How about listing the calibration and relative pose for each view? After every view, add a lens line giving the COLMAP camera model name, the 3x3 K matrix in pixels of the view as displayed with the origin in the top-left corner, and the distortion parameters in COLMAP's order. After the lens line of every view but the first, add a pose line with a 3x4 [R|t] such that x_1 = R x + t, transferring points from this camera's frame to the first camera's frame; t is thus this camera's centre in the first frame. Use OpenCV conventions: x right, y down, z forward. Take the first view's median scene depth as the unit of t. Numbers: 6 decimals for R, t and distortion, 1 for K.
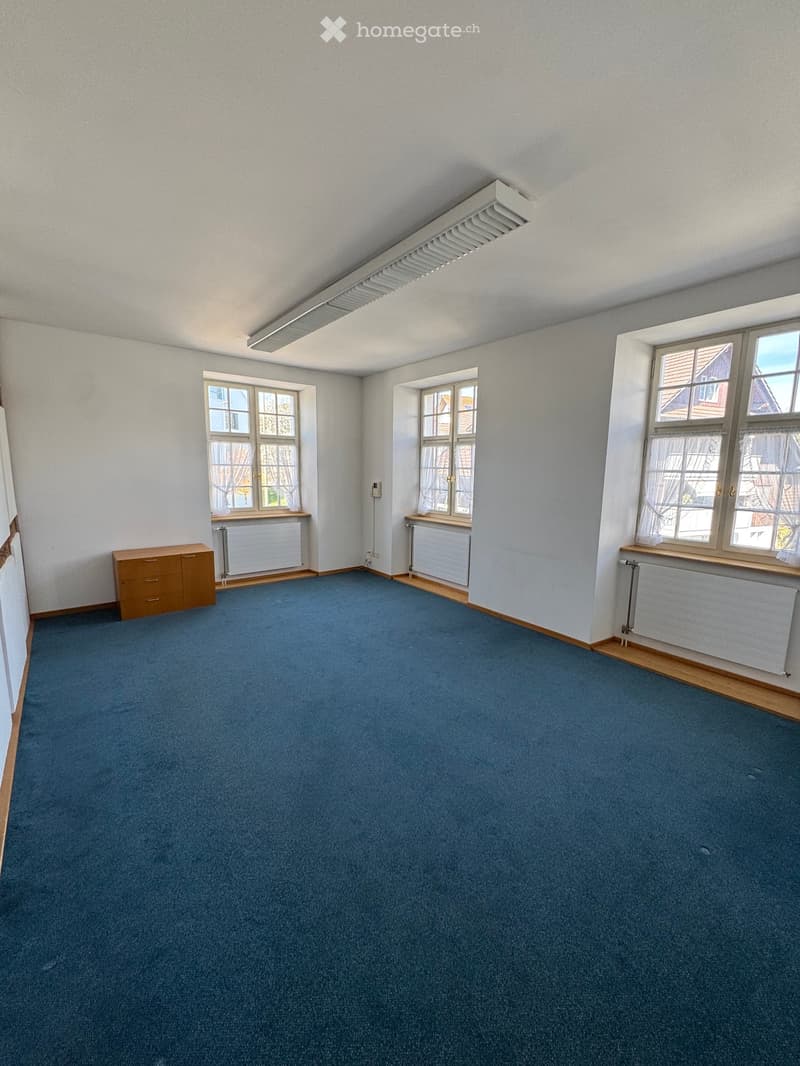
lens RADIAL K [[421.1, 0, 402.7], [0, 421.1, 531.1], [0, 0, 1]] dist [-0.003678, -0.000387]
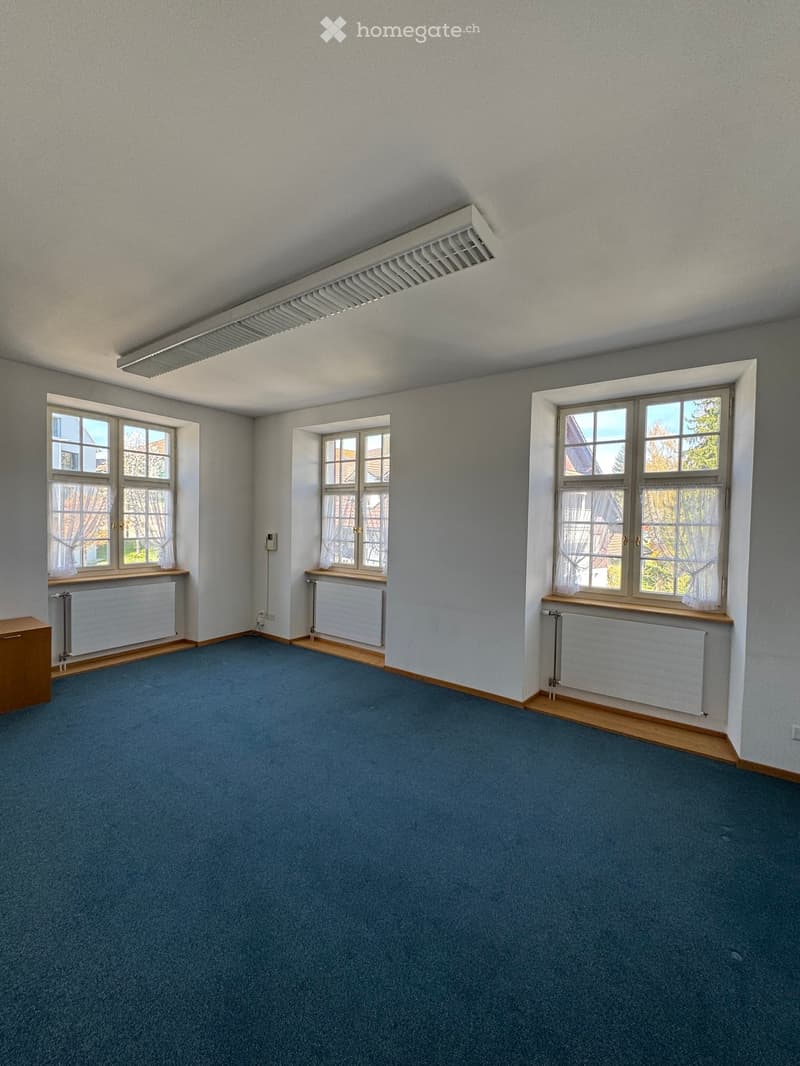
lens RADIAL K [[420.3, 0, 400.0], [0, 420.3, 533.0], [0, 0, 1]] dist [-0.003802, -0.000092]
pose [[0.957693, -0.003875, 0.287766, -0.073780], [0.036120, 0.993621, -0.106827, -0.016249], [-0.285517, 0.112701, 0.951724, 0.103782]]
